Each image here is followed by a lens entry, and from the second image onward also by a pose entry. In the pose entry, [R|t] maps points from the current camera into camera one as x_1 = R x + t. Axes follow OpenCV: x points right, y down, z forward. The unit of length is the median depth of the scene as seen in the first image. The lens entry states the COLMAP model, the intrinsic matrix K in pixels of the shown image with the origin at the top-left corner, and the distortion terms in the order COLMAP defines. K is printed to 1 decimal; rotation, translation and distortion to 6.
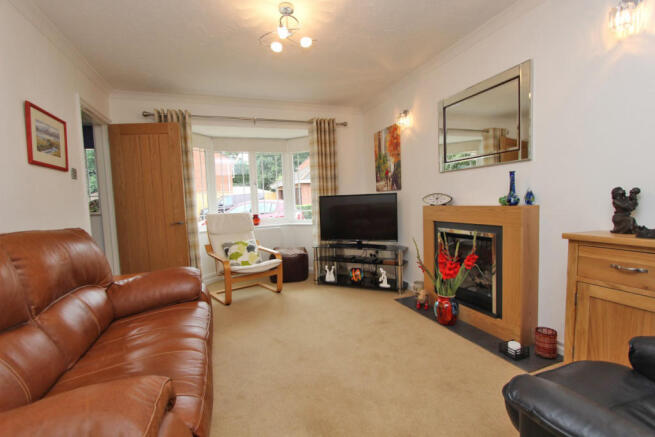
lens RADIAL K [[299.4, 0, 326.6], [0, 299.4, 219.3], [0, 0, 1]] dist [-0.016459, 0.000281]
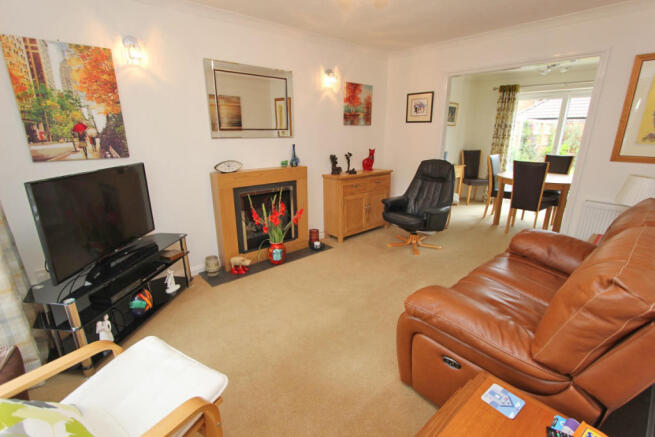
lens RADIAL K [[299.4, 0, 330.9], [0, 299.4, 219.1], [0, 0, 1]] dist [-0.016459, 0.000281]
pose [[-0.367771, -0.228448, 0.901419, -0.558500], [0.069055, 0.959969, 0.271461, -0.116394], [-0.927349, 0.162083, -0.337273, 0.830137]]
